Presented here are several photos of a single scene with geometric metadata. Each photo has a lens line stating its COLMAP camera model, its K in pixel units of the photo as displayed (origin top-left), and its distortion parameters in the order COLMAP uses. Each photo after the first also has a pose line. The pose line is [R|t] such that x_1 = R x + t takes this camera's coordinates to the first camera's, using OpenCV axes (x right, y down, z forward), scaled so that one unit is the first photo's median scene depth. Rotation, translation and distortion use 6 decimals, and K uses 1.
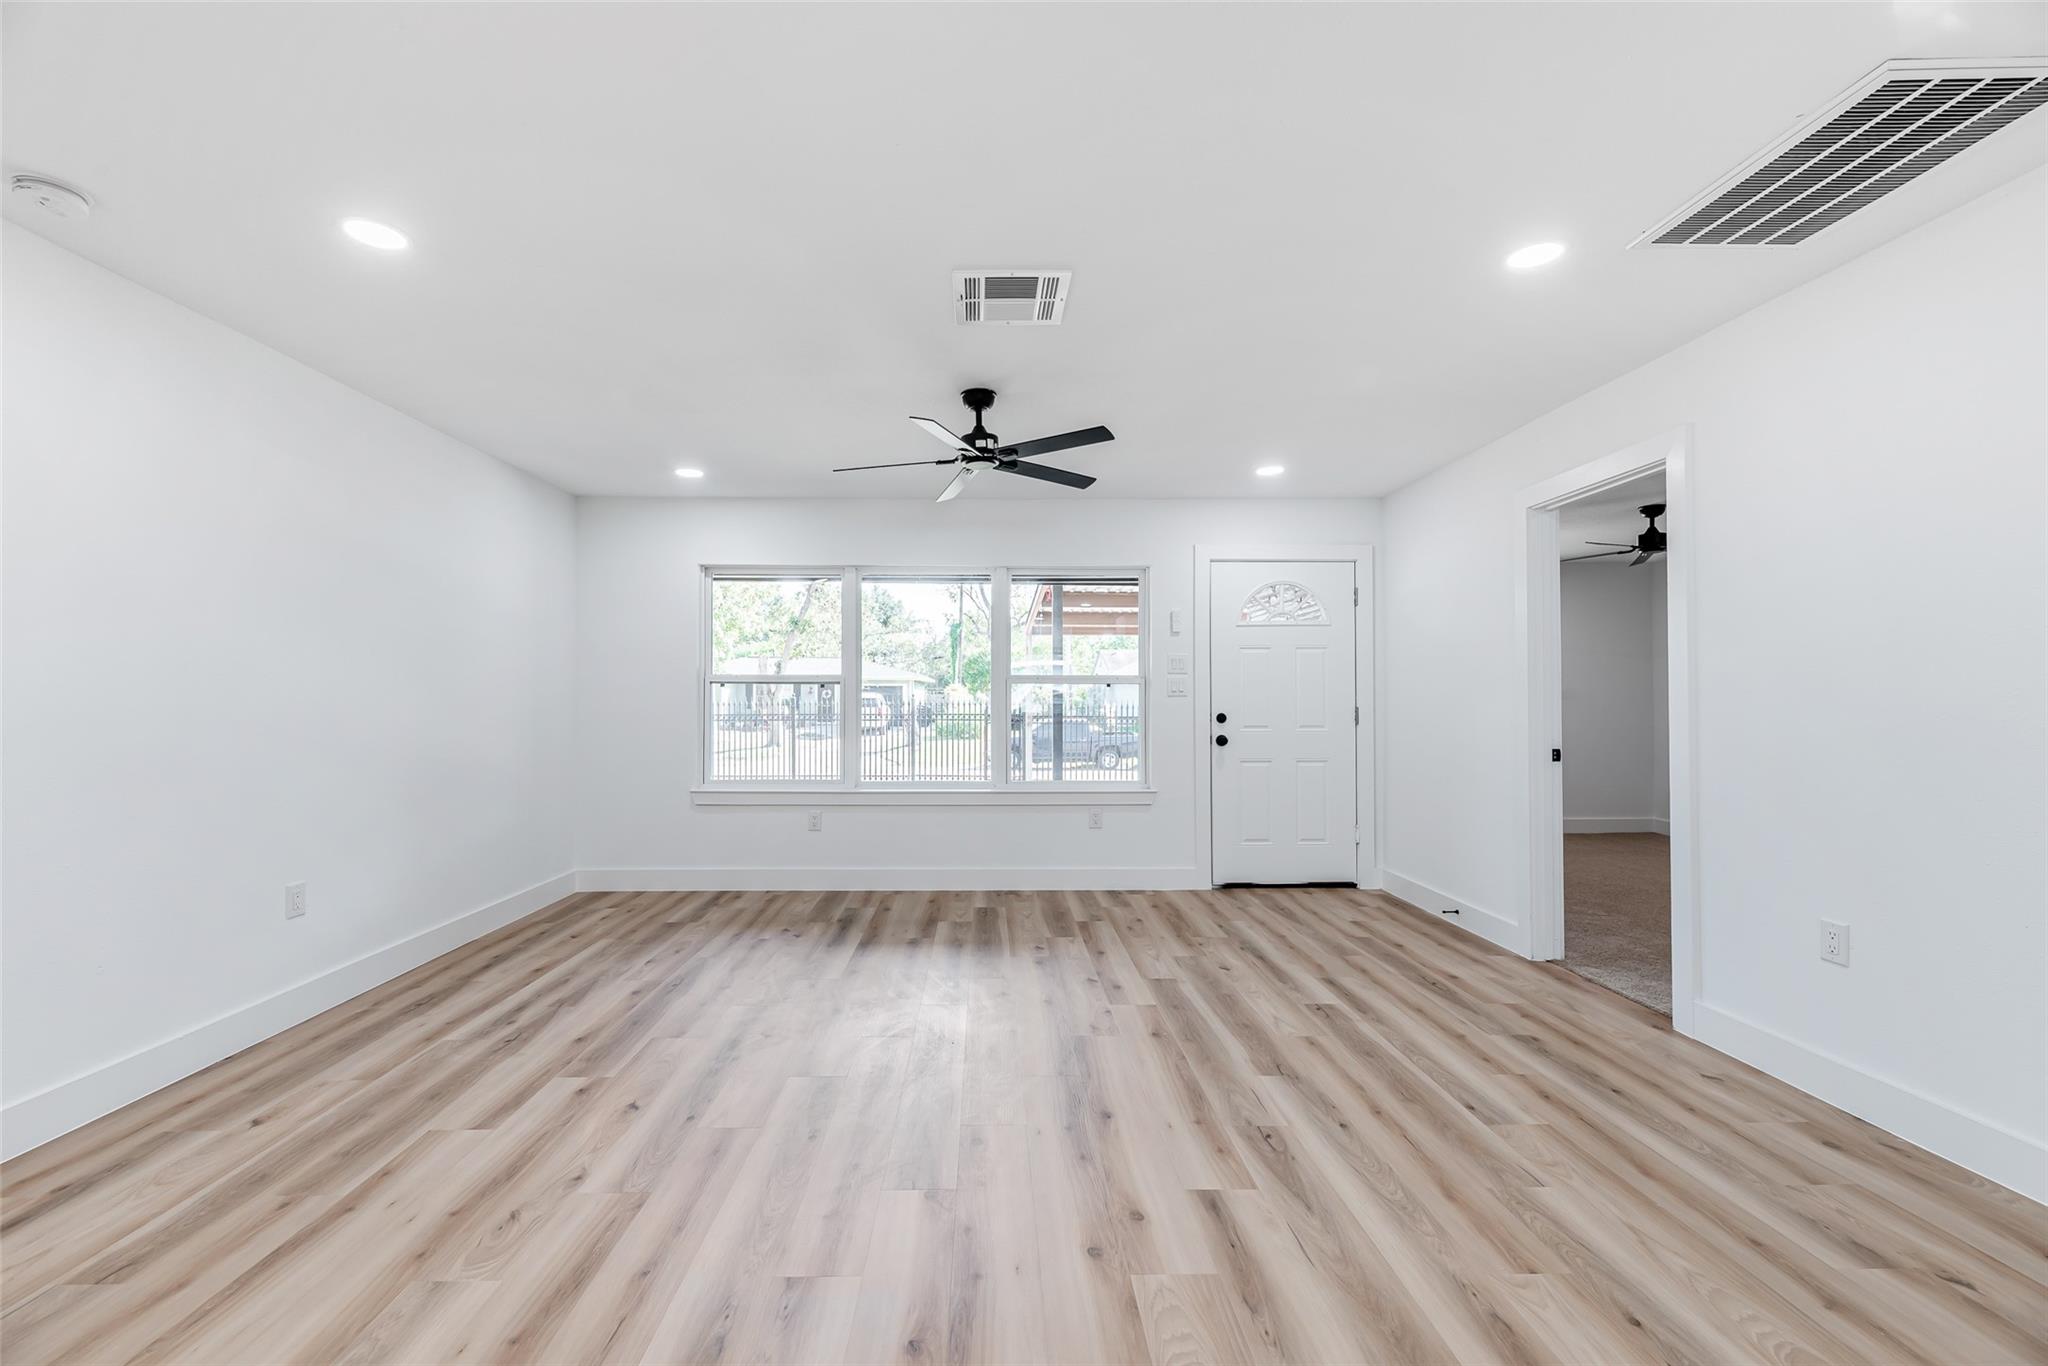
lens RADIAL K [[864.8, 0, 1021.7], [0, 864.8, 692.2], [0, 0, 1]] dist [-0.002920, -0.000287]
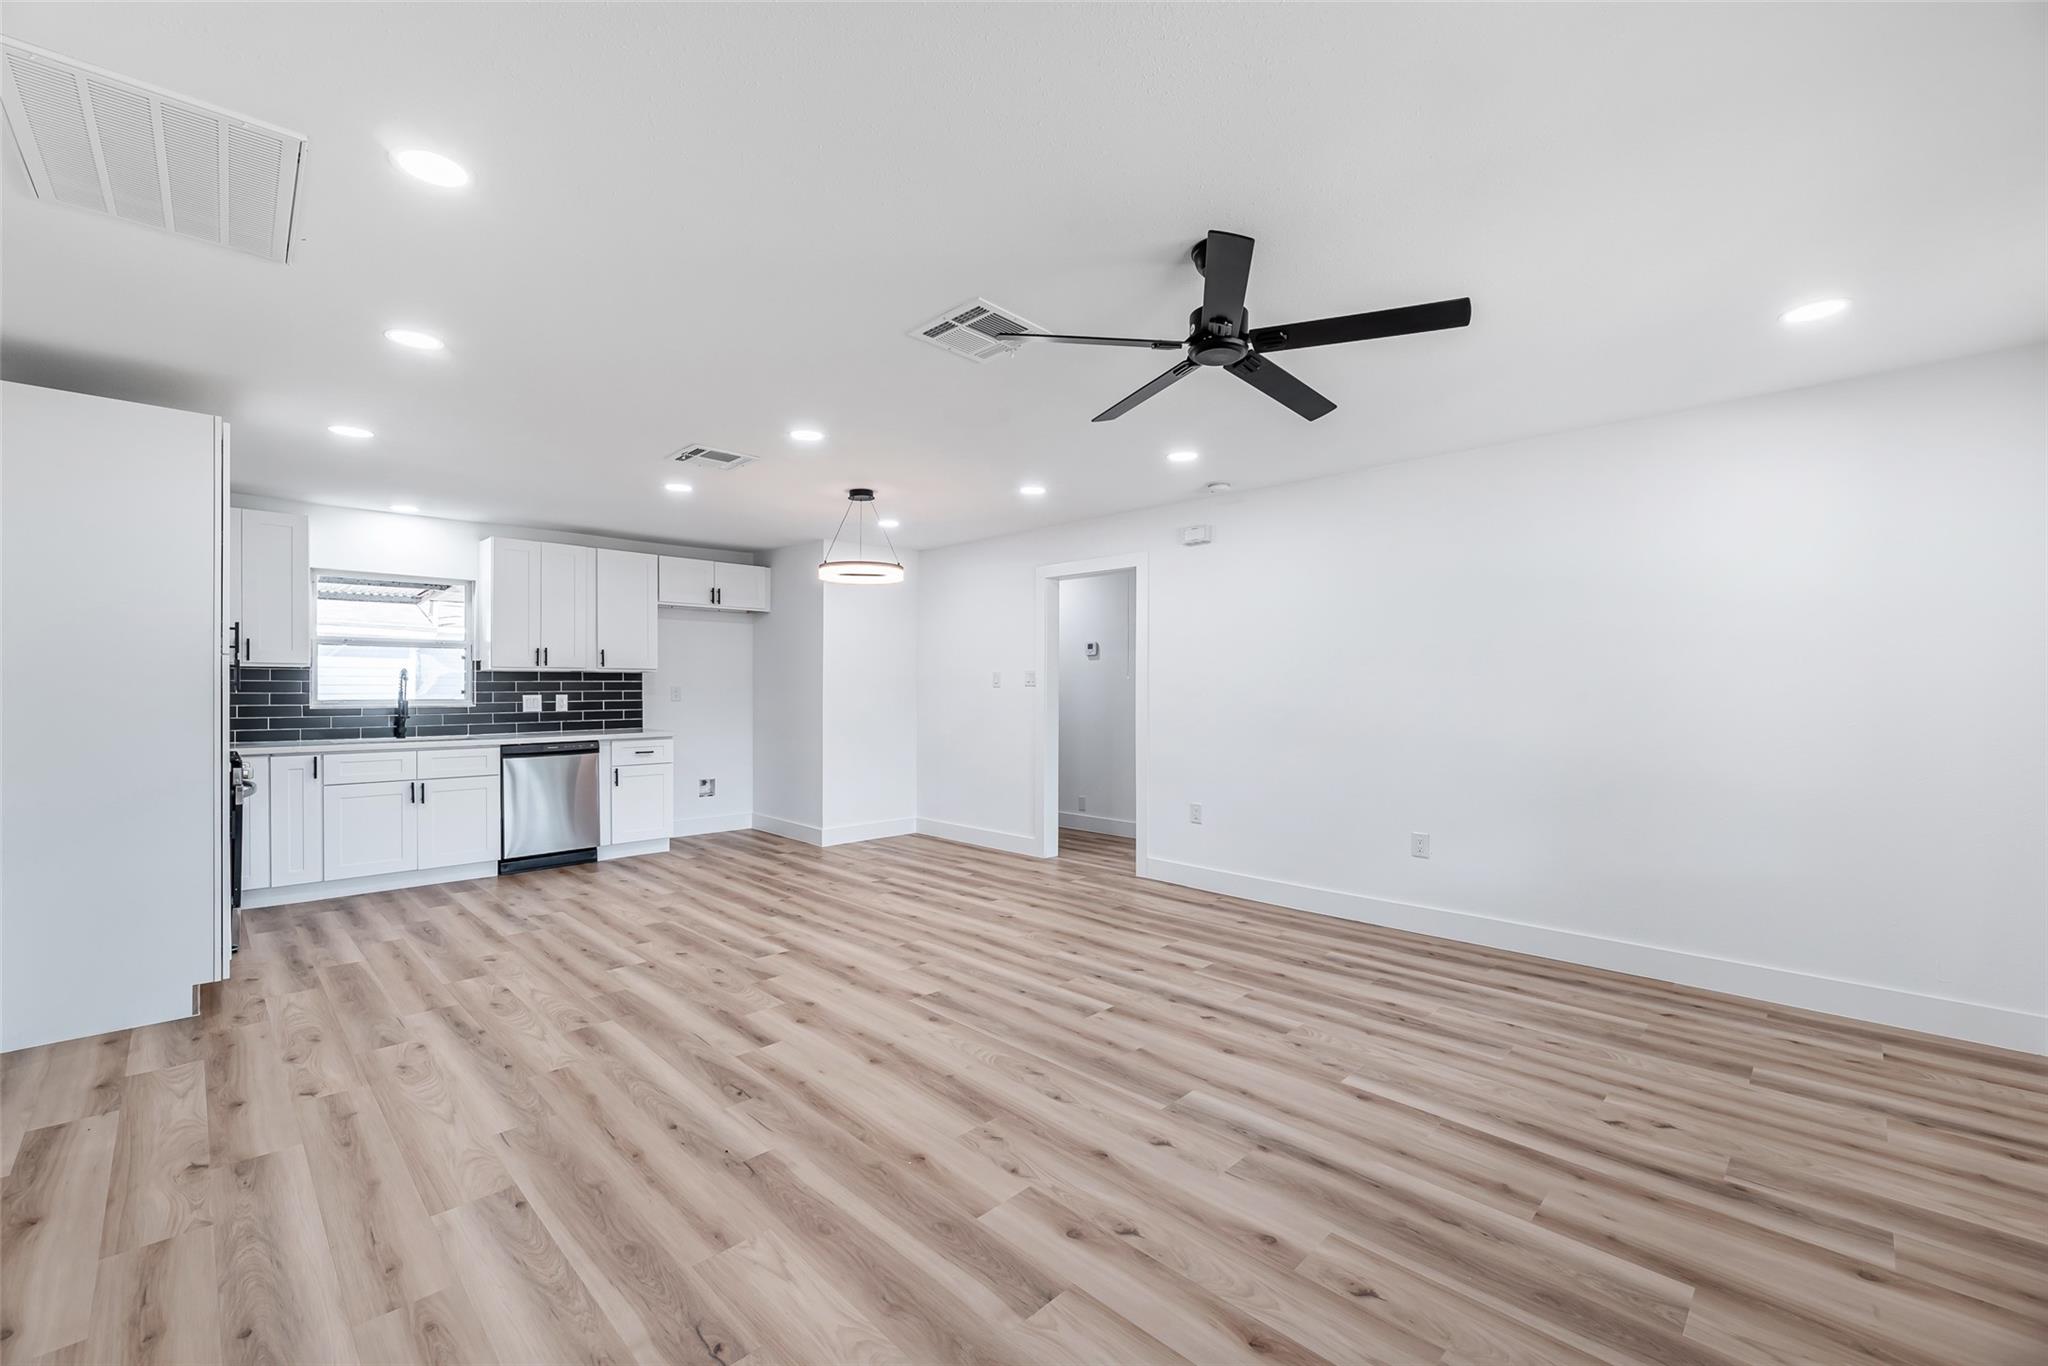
lens RADIAL K [[850.1, 0, 1024.0], [0, 850.1, 683.0], [0, 0, 1]] dist [-0.002362, -0.000208]
pose [[-0.741475, -0.004456, -0.670966, 0.510135], [0.004867, 0.999916, -0.012020, -0.013295], [0.670963, -0.012178, -0.741391, 1.397185]]
